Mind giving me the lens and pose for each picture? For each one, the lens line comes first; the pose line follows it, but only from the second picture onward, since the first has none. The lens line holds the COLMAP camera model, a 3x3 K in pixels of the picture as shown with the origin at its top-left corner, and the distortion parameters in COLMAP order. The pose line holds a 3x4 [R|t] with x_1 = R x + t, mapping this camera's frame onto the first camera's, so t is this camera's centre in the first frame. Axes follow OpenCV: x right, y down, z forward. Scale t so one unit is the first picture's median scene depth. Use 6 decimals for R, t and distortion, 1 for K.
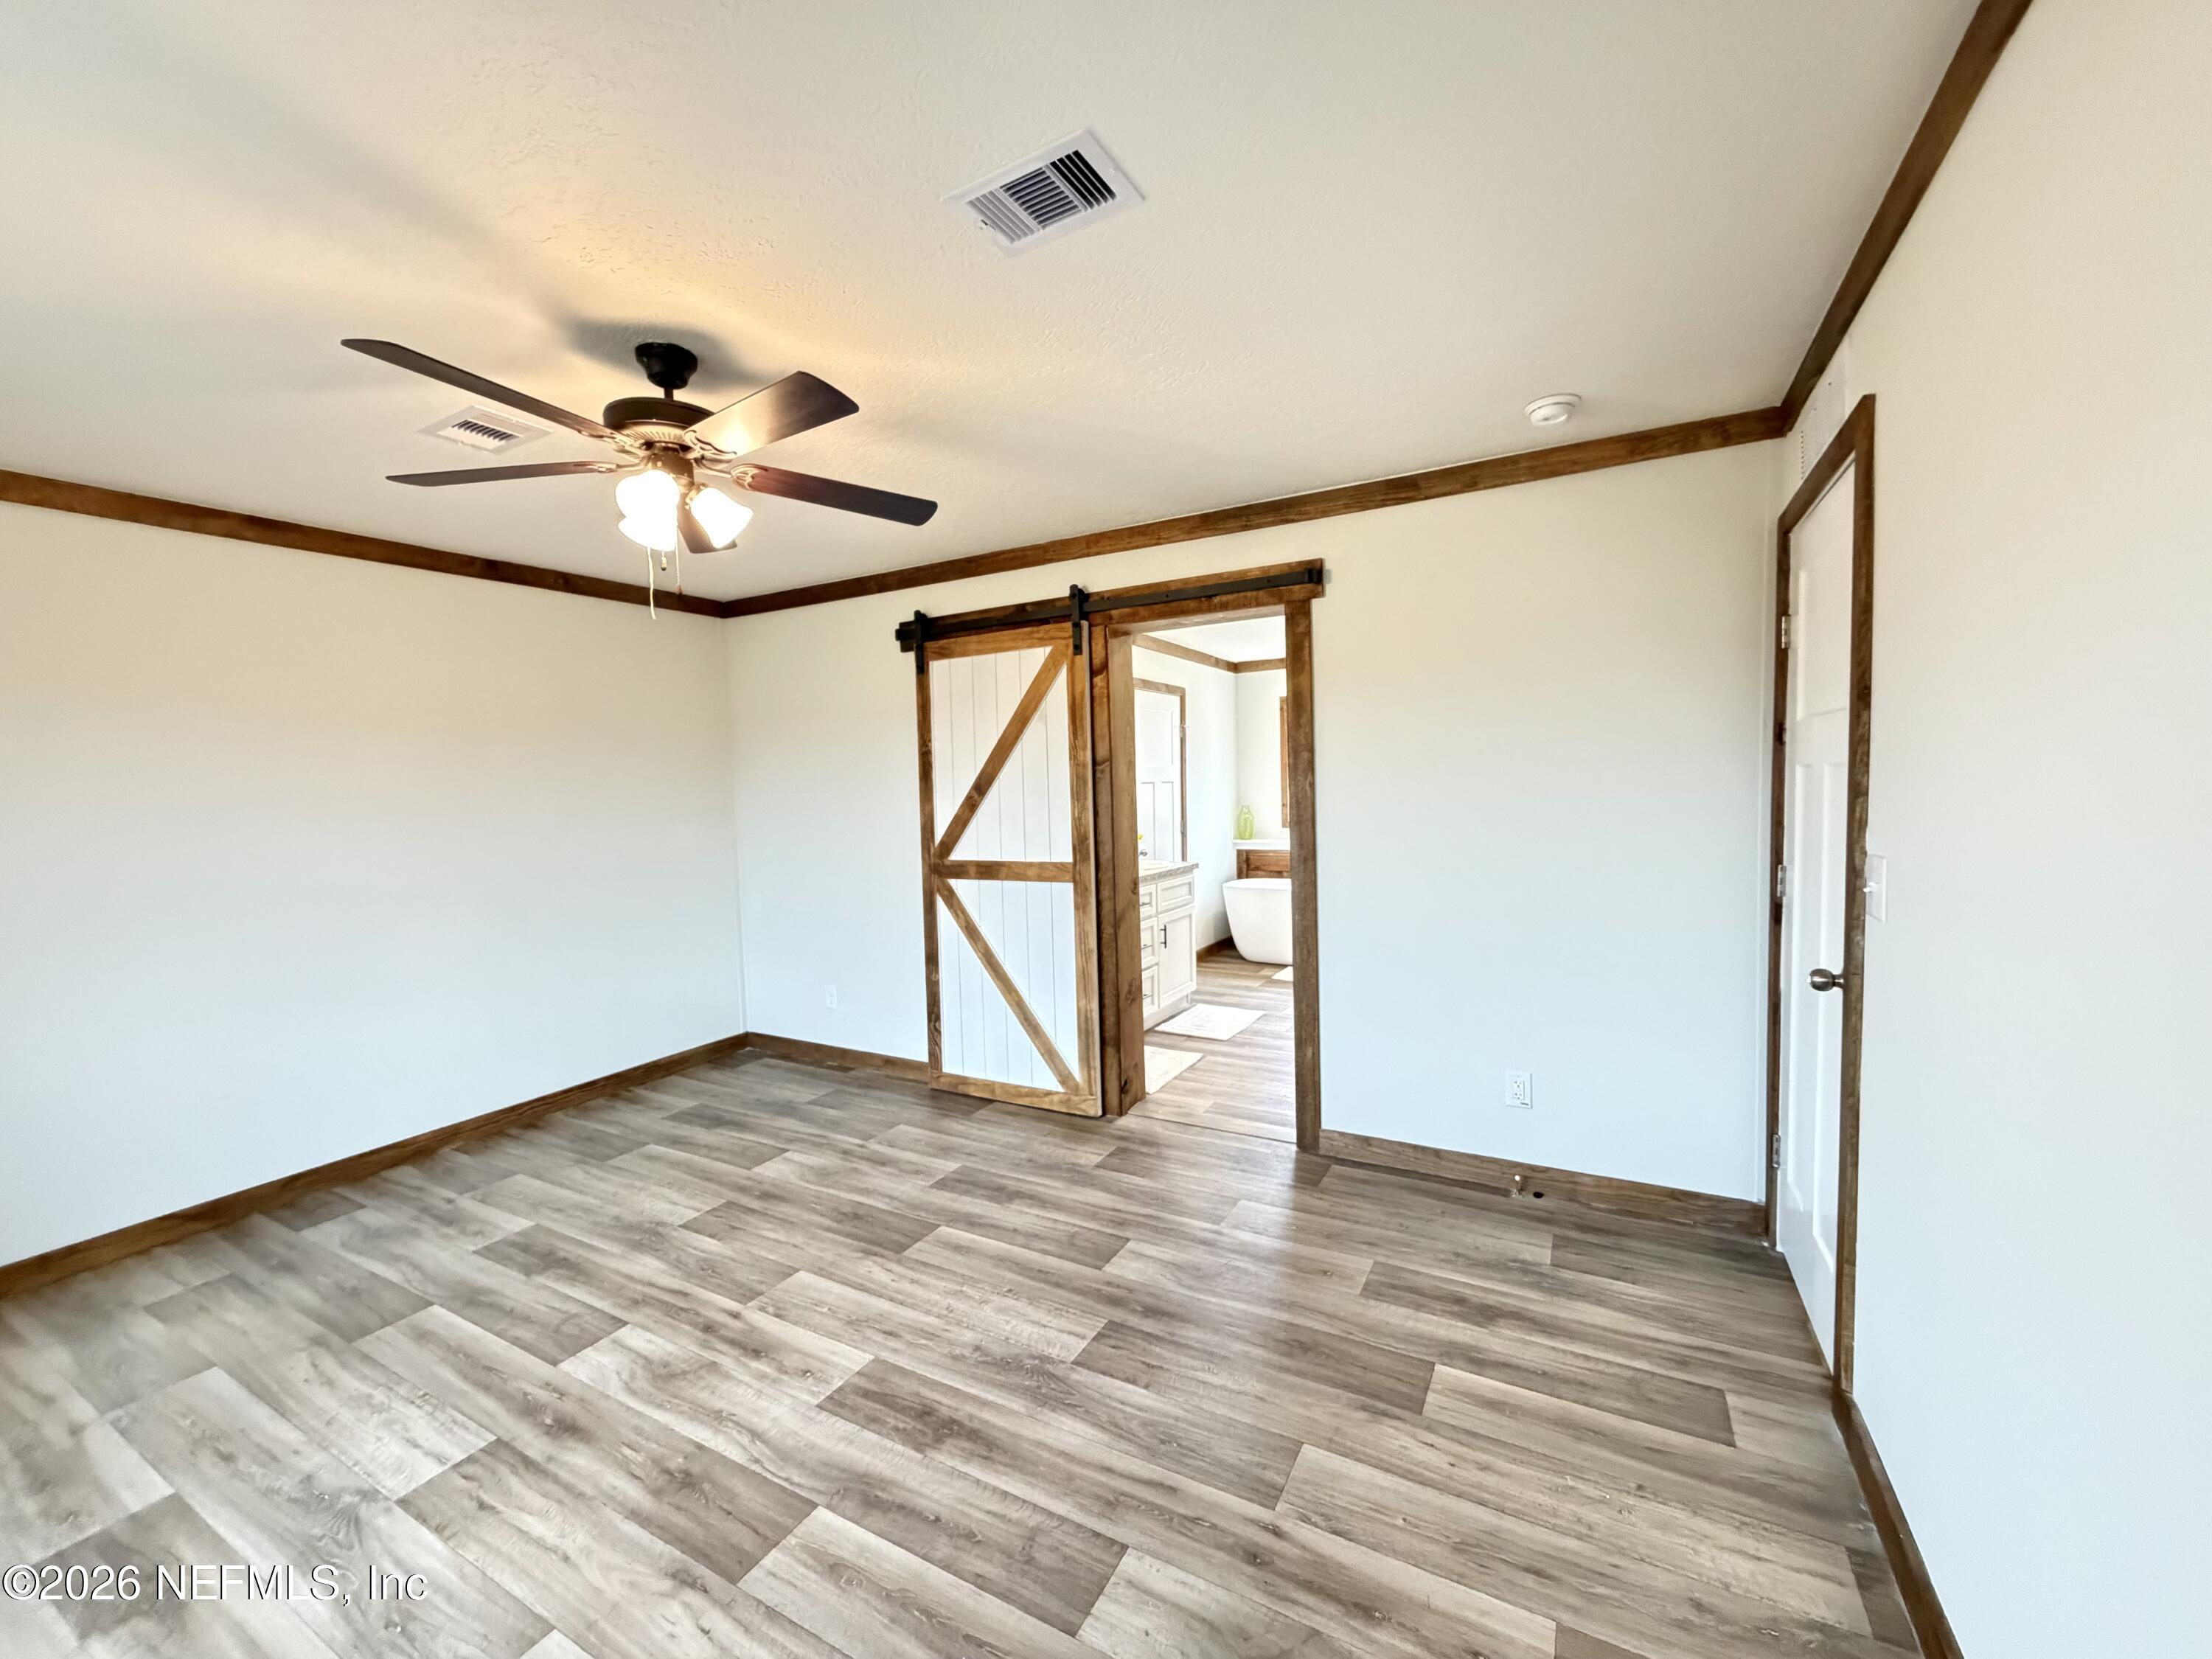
lens RADIAL K [[877.9, 0, 1102.6], [0, 877.9, 838.8], [0, 0, 1]] dist [-0.001277, -0.000002]
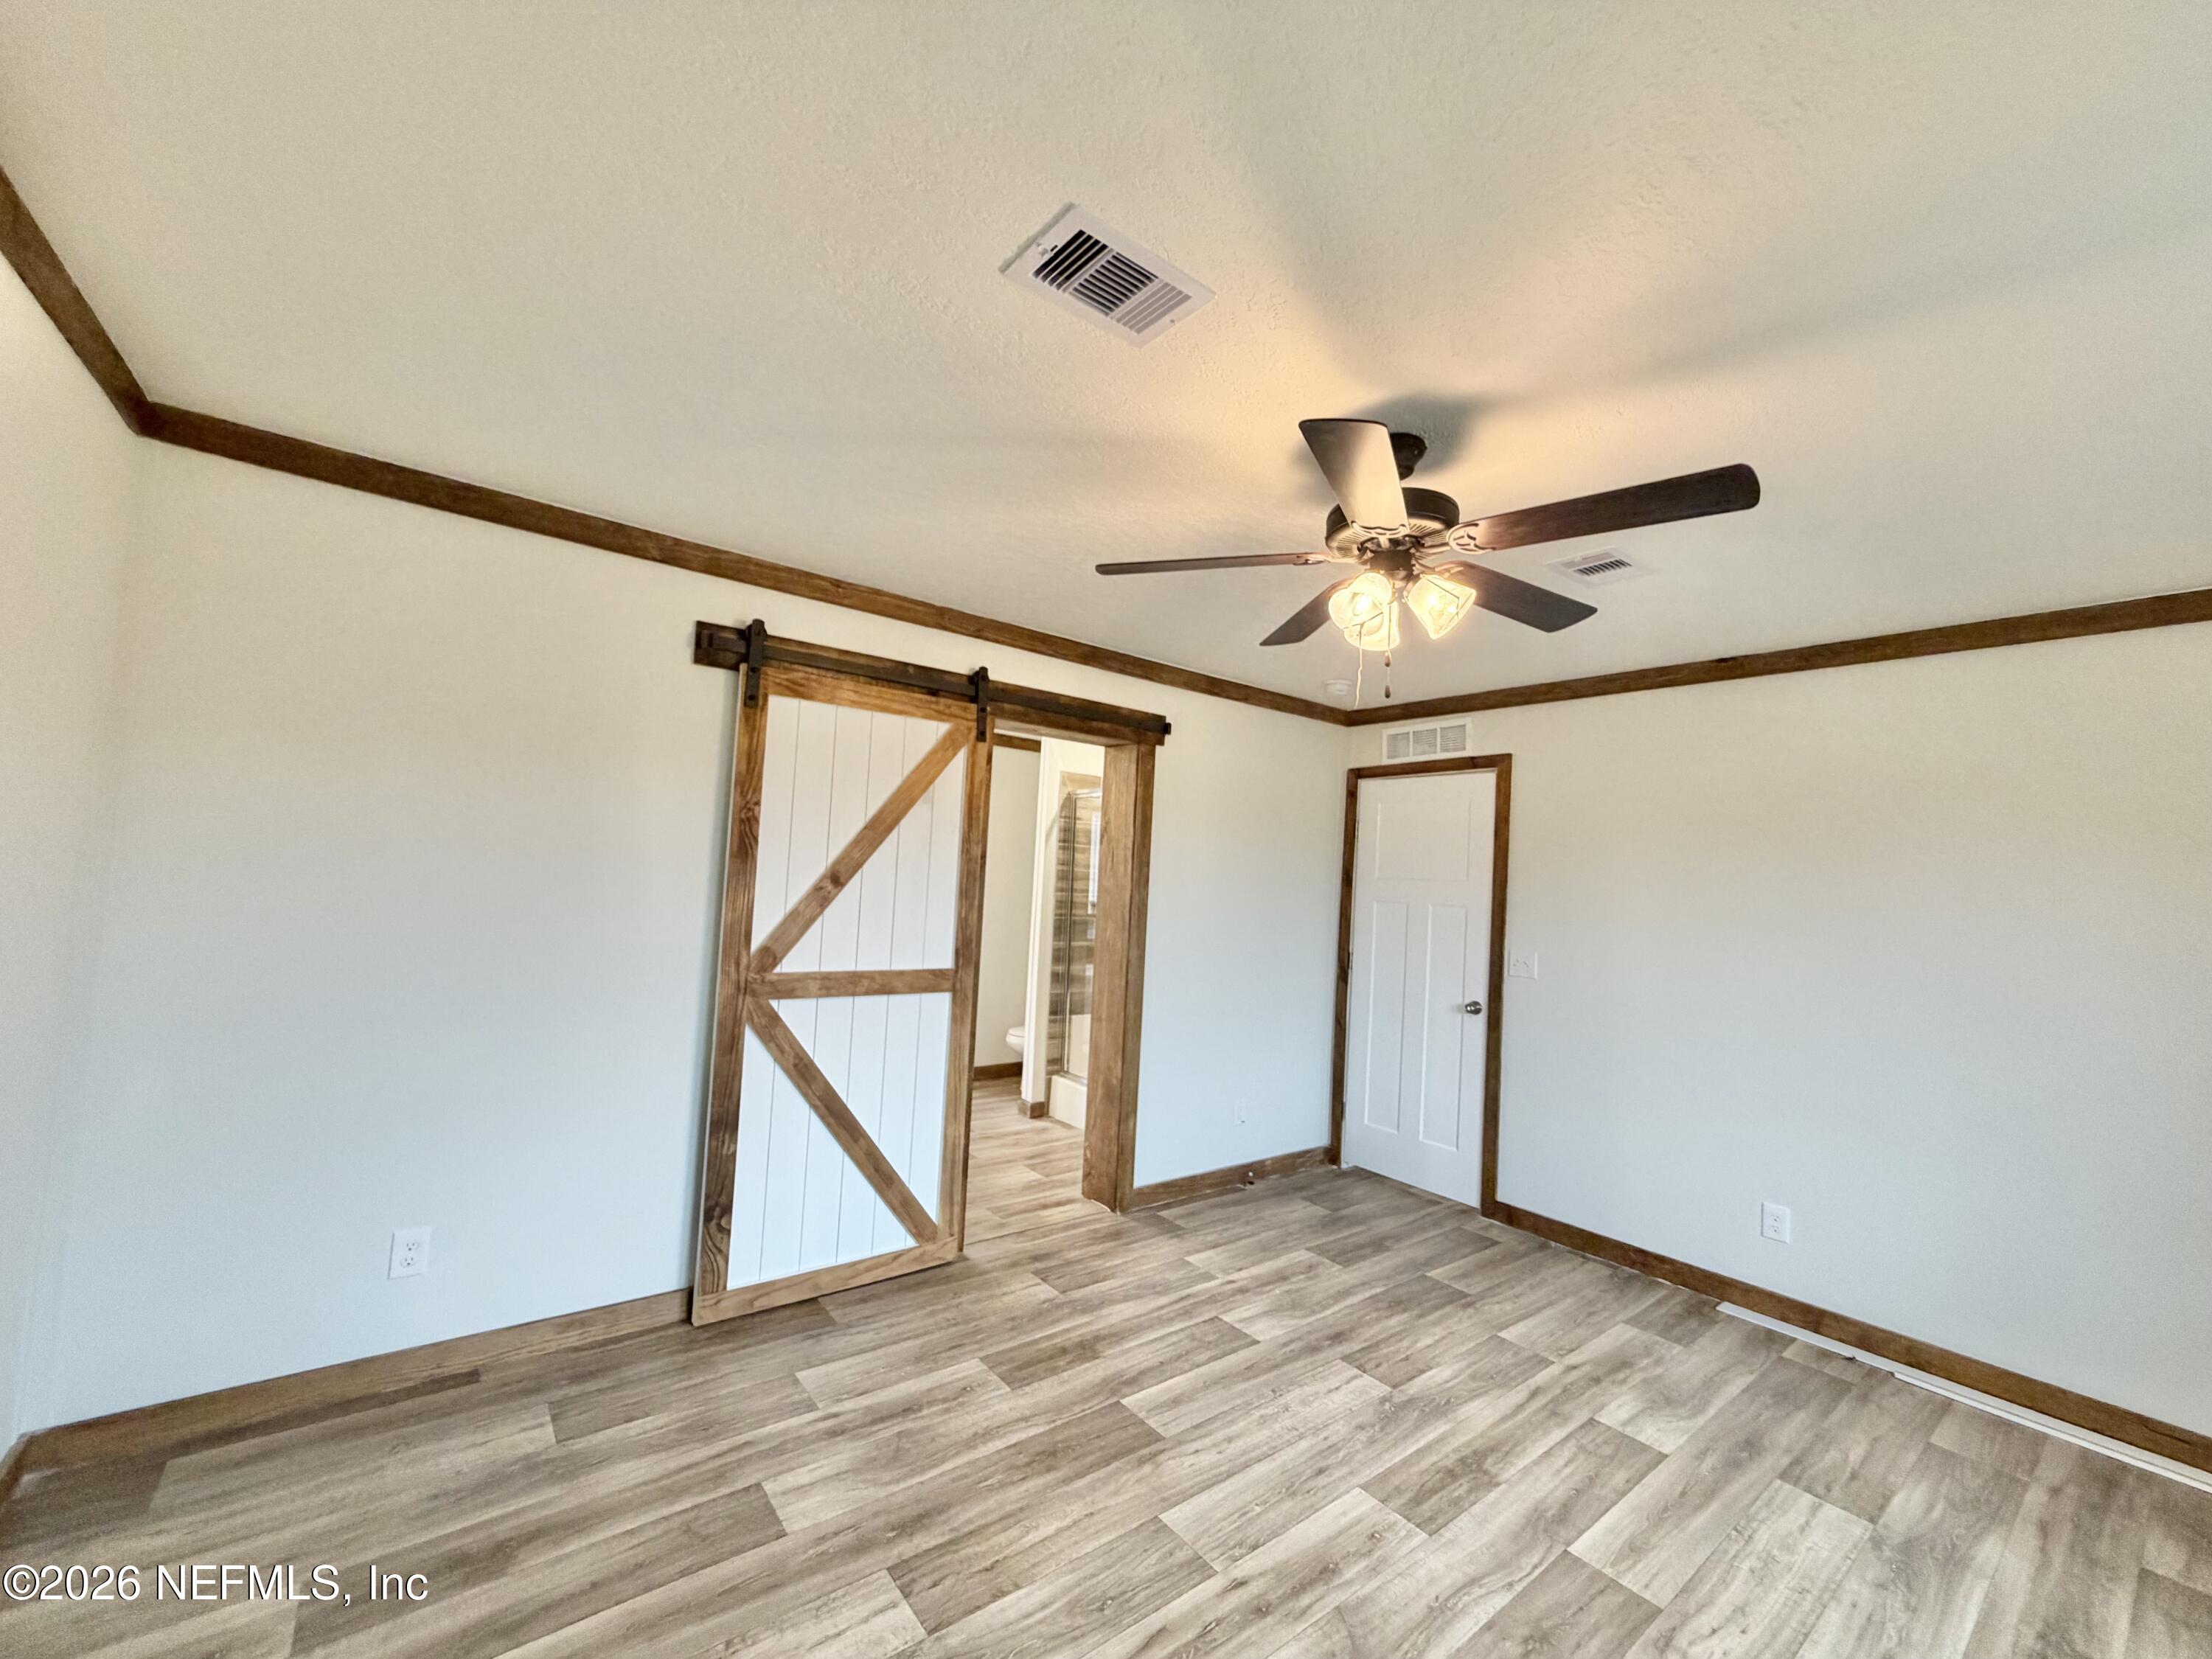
lens RADIAL K [[877.9, 0, 1102.6], [0, 877.9, 838.8], [0, 0, 1]] dist [-0.001277, -0.000002]
pose [[0.392674, 0.087205, 0.915534, -0.799892], [-0.008687, 0.995802, -0.091125, -0.024217], [-0.919637, 0.027829, 0.391783, 0.514504]]
